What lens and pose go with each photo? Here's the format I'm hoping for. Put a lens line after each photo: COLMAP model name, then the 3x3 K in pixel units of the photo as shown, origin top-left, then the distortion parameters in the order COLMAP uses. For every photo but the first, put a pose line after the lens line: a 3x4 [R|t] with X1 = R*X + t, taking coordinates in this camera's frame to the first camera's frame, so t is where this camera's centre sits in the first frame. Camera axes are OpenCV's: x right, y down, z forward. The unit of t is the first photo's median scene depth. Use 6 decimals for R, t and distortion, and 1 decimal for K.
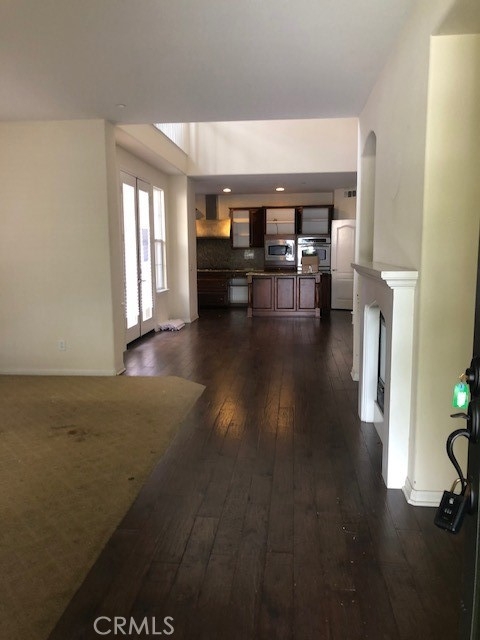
lens RADIAL K [[517.6, 0, 227.3], [0, 517.6, 319.3], [0, 0, 1]] dist [-0.070312, -0.008153]
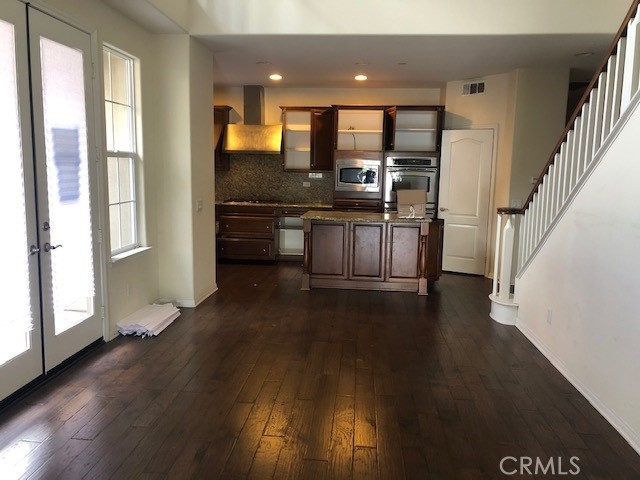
lens RADIAL K [[517.6, 0, 338.3], [0, 517.6, 241.7], [0, 0, 1]] dist [-0.070312, -0.008153]
pose [[0.996418, 0.018587, 0.082500, 0.027216], [-0.019368, 0.999775, 0.008669, -0.058024], [-0.082320, -0.010236, 0.996553, 0.371873]]
